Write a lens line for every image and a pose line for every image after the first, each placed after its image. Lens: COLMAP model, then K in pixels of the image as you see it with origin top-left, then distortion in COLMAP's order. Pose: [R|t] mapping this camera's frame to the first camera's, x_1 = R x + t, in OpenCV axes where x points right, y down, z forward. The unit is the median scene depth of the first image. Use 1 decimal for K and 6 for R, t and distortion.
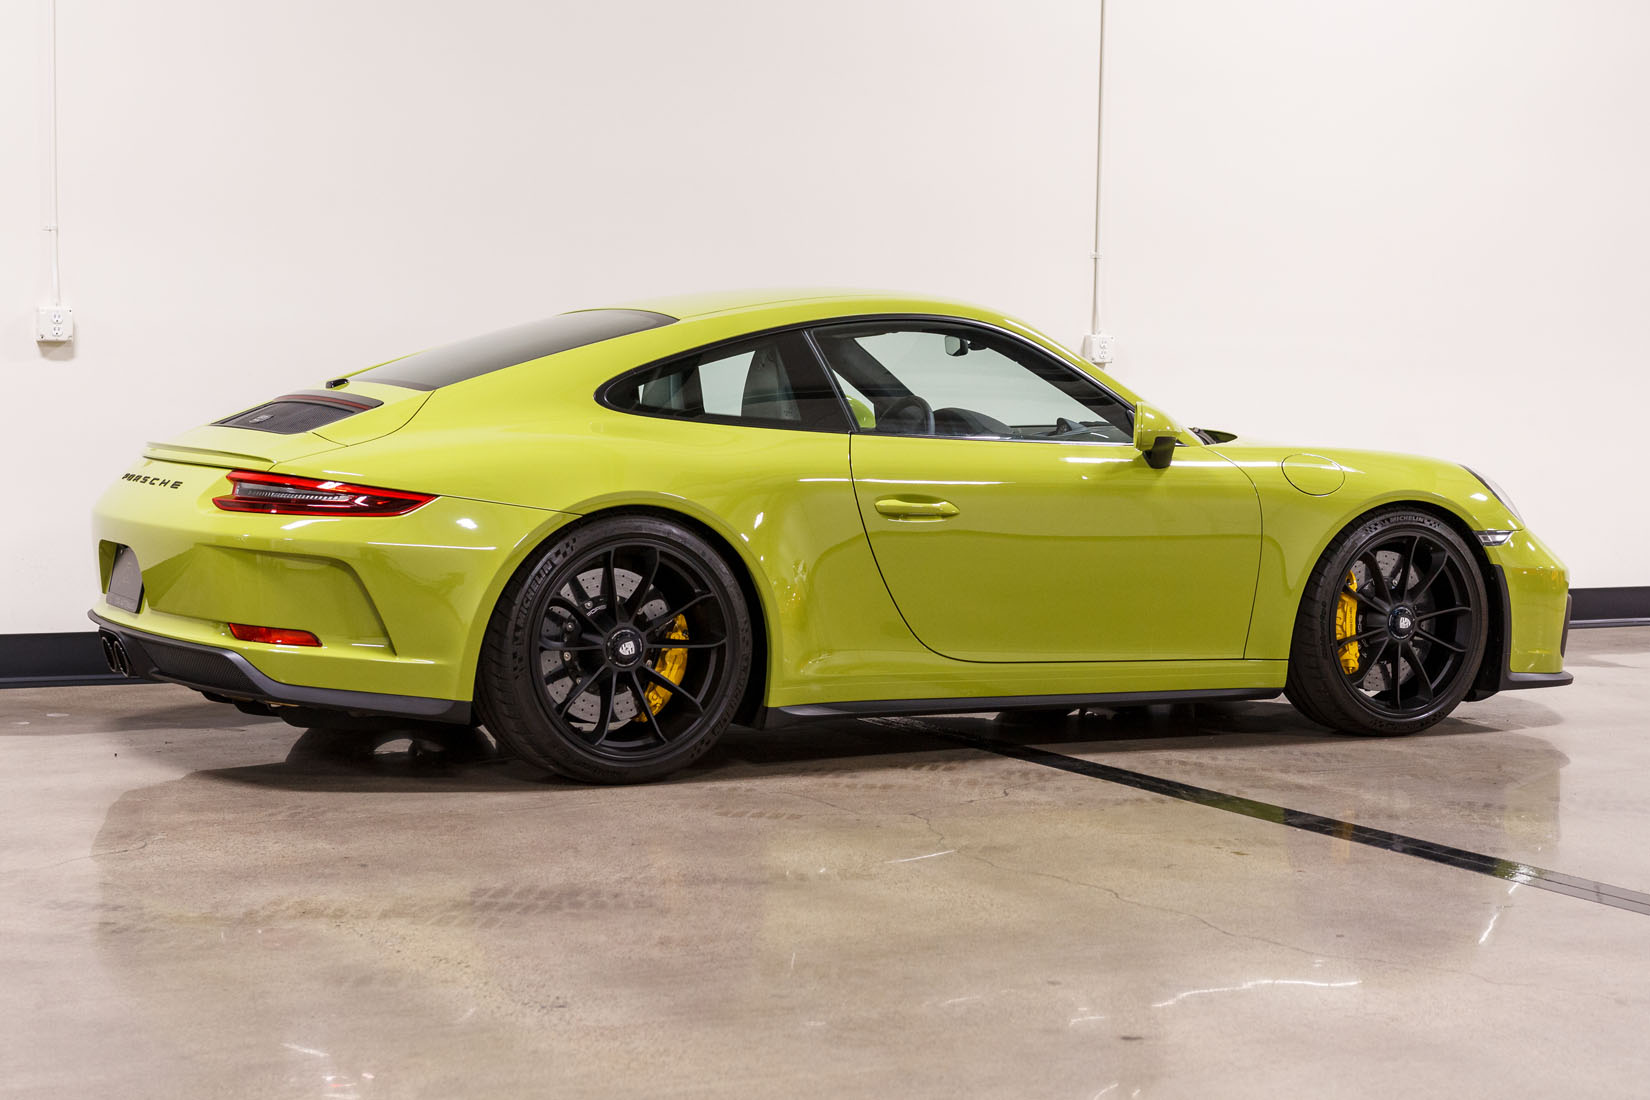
lens RADIAL K [[2738.4, 0, 825.0], [0, 2738.4, 550.0], [0, 0, 1]] dist [0.023453, 0.049608]
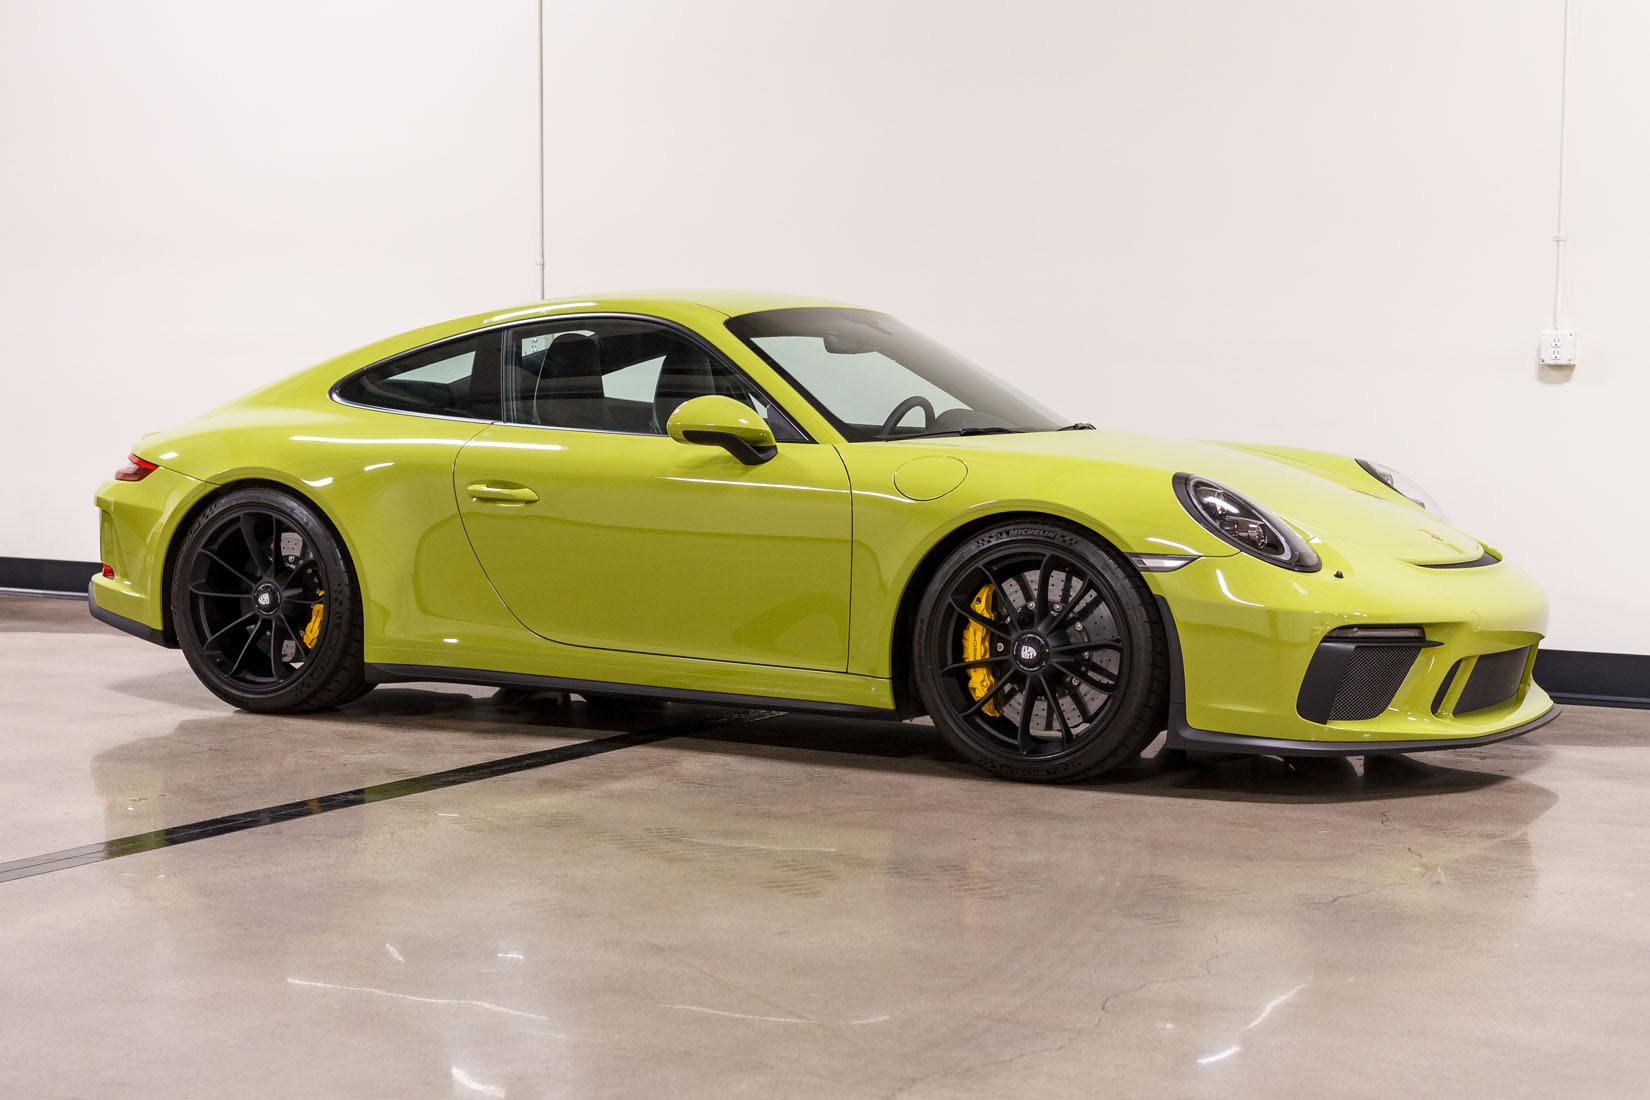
lens RADIAL K [[2723.8, 0, 814.3], [0, 2723.8, 520.6], [0, 0, 1]] dist [0.029002, -0.000602]
pose [[0.533112, 0.035391, -0.845304, 0.937232], [-0.057744, 0.998317, 0.005379, -0.016399], [0.844072, 0.045944, 0.534258, 0.499177]]
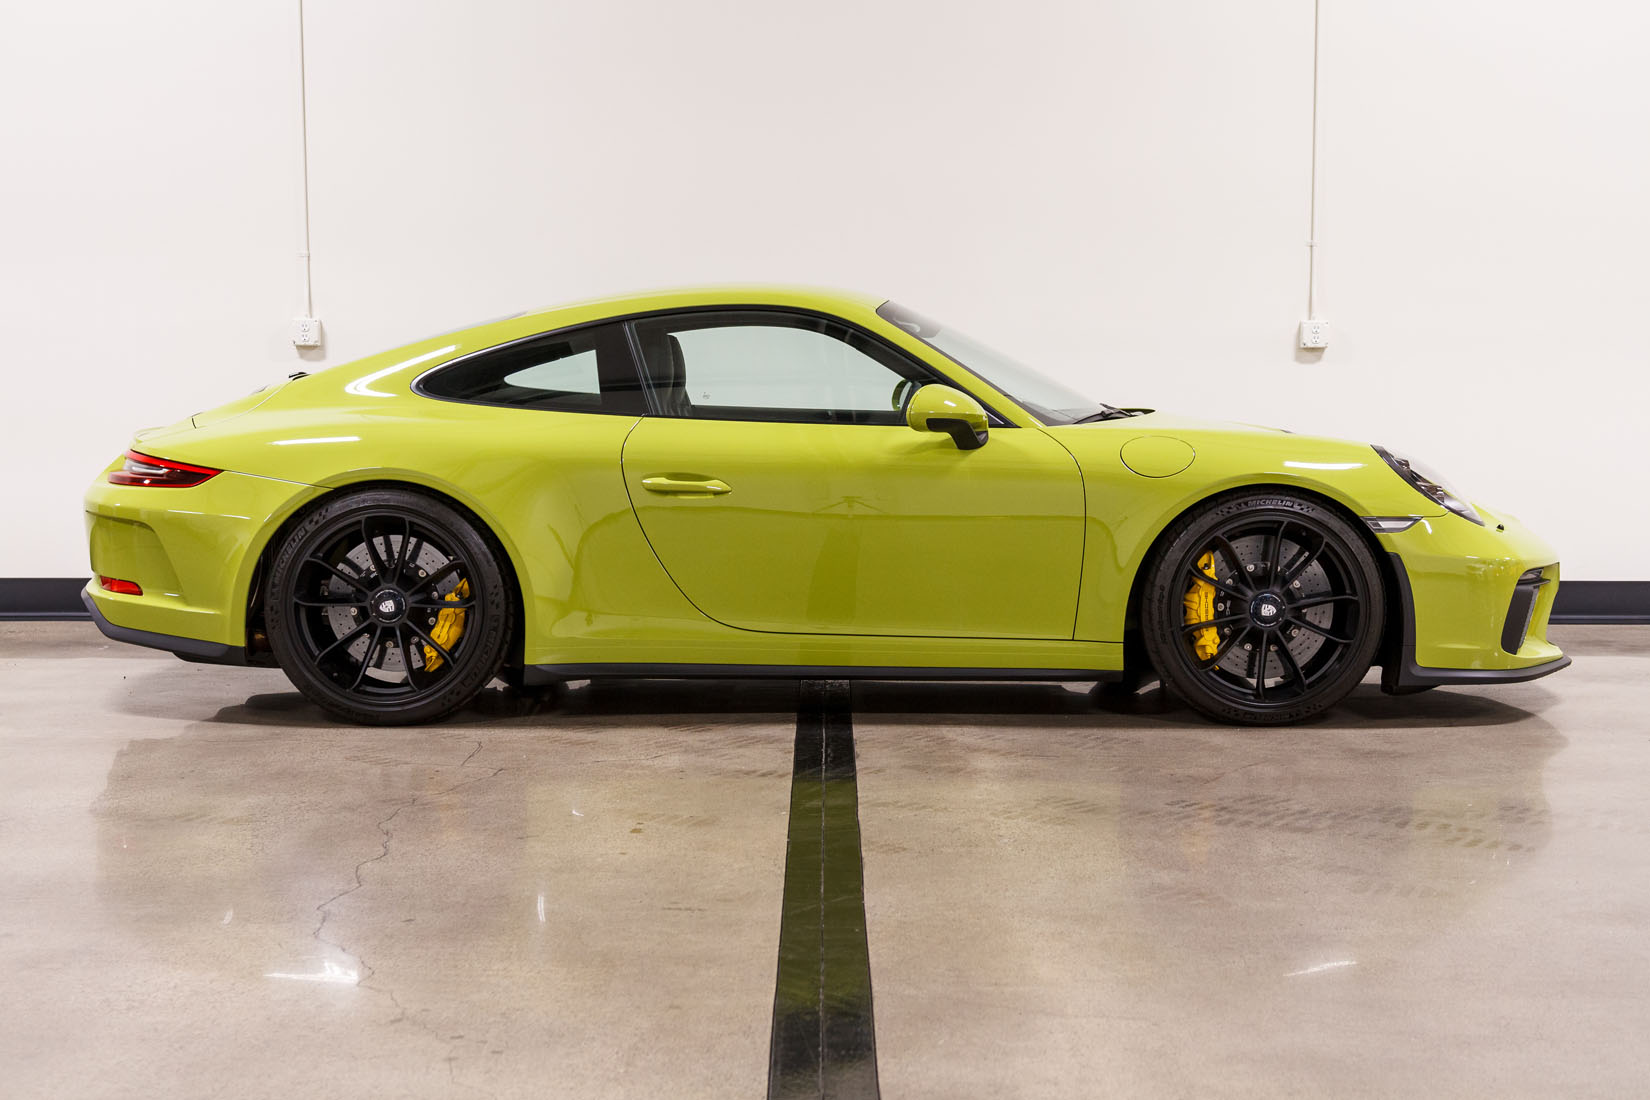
lens RADIAL K [[2215.2, 0, 855.7], [0, 2215.2, 547.7], [0, 0, 1]] dist [0.020729, 0.026206]
pose [[0.878603, 0.024430, -0.476928, 0.474152], [-0.017165, 0.999661, 0.019584, -0.008630], [0.477245, -0.009020, 0.878724, 0.251396]]
